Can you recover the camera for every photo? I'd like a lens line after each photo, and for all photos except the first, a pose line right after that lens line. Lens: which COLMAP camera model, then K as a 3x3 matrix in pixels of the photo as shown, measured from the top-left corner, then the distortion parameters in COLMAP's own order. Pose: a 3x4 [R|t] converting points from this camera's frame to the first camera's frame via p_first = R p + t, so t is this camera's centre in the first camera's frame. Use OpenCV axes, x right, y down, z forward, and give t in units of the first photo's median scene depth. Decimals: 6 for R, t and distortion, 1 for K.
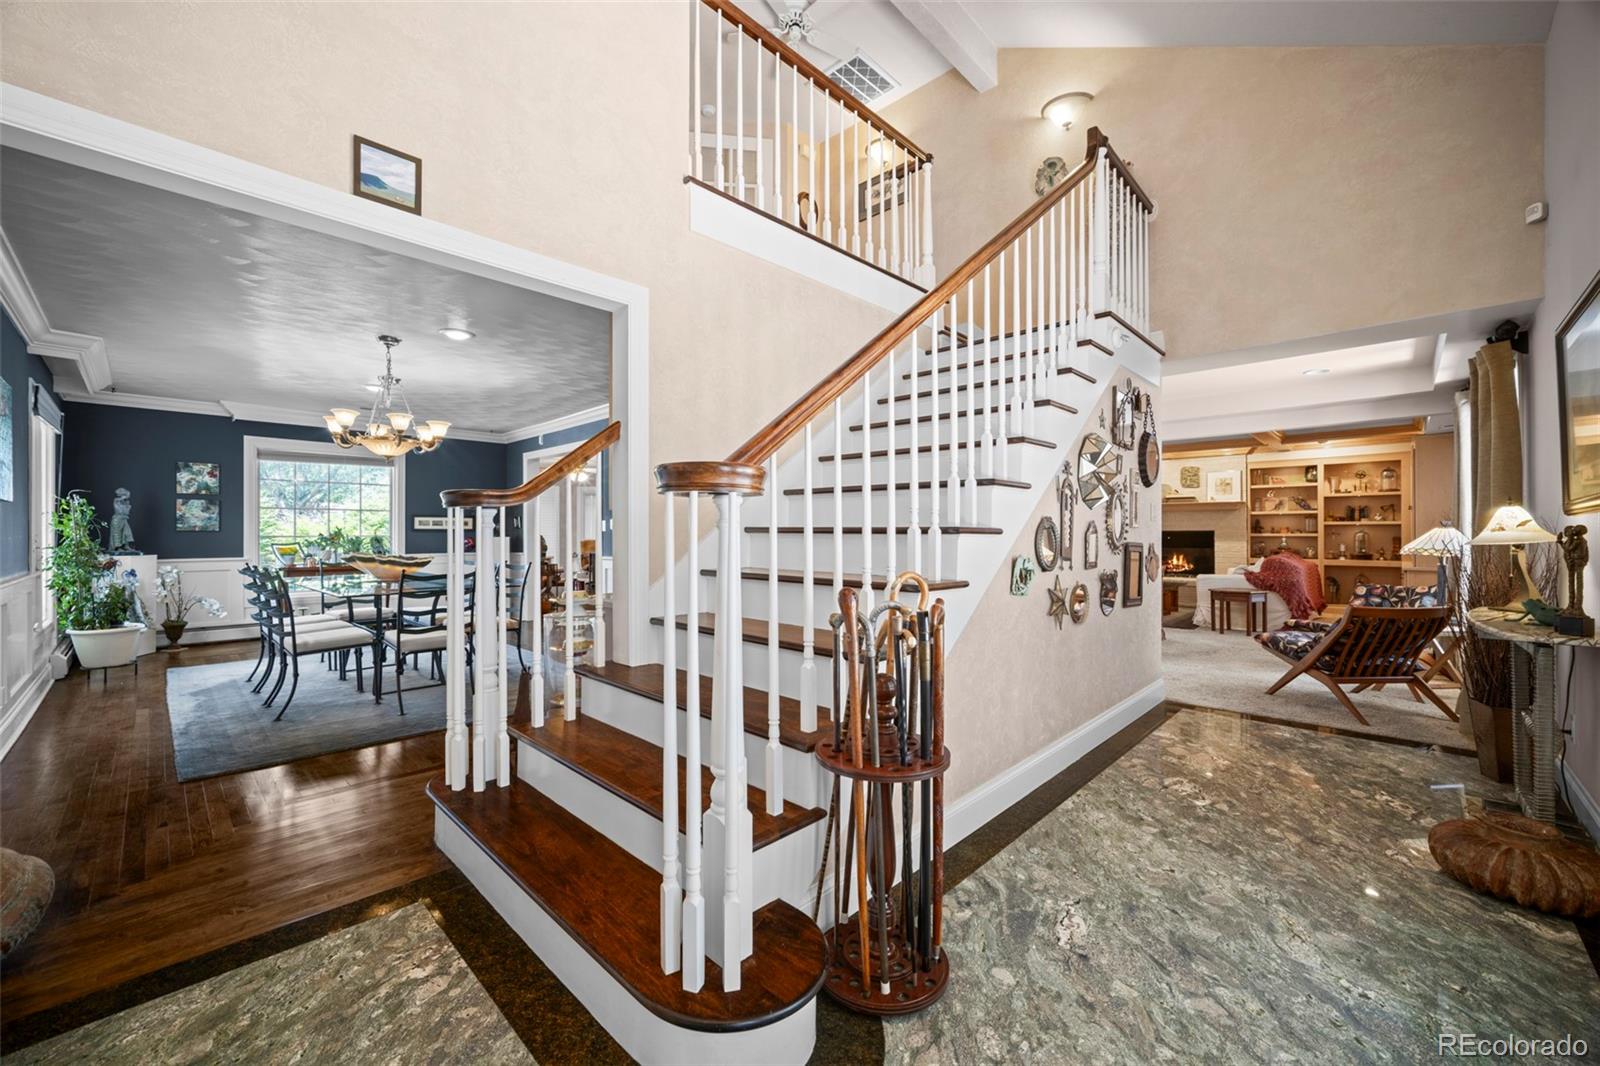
lens RADIAL K [[633.5, 0, 795.7], [0, 633.5, 531.9], [0, 0, 1]] dist [-0.011767, -0.000286]
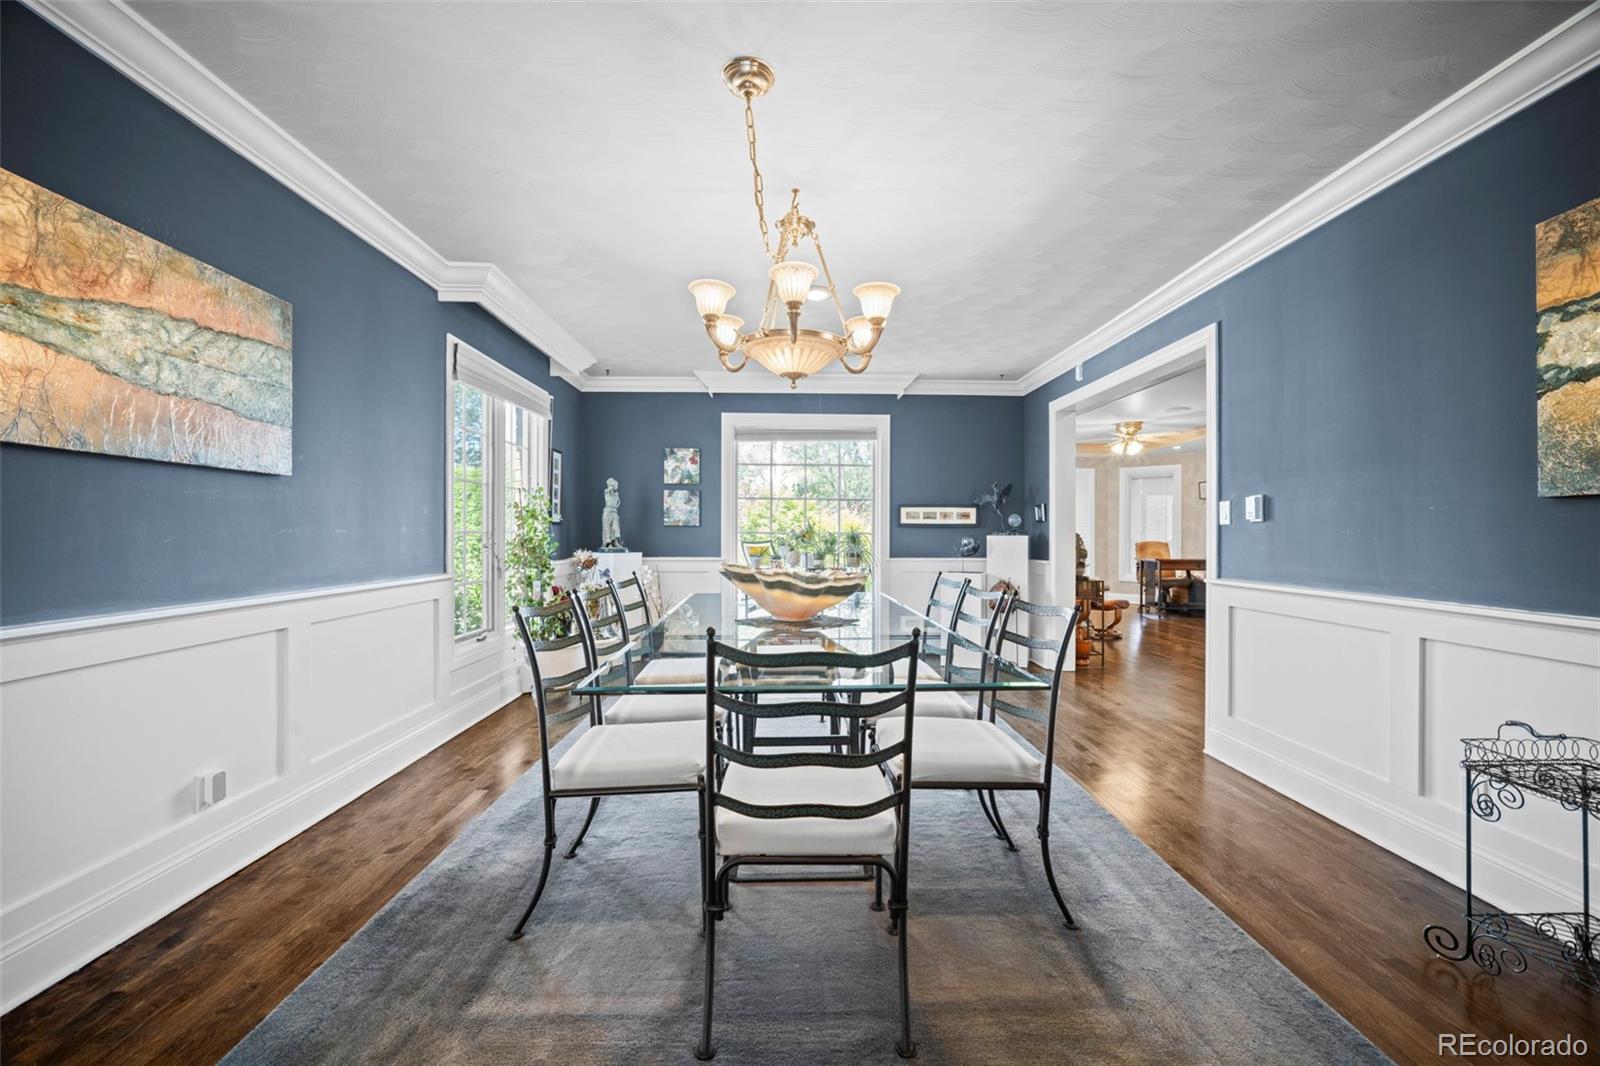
lens RADIAL K [[633.5, 0, 798.7], [0, 633.5, 533.2], [0, 0, 1]] dist [-0.011767, -0.000286]
pose [[0.711922, 0.005619, -0.702236, -0.207368], [-0.003391, 0.999984, 0.004564, 0.004136], [0.702250, -0.000868, 0.711929, 0.469531]]
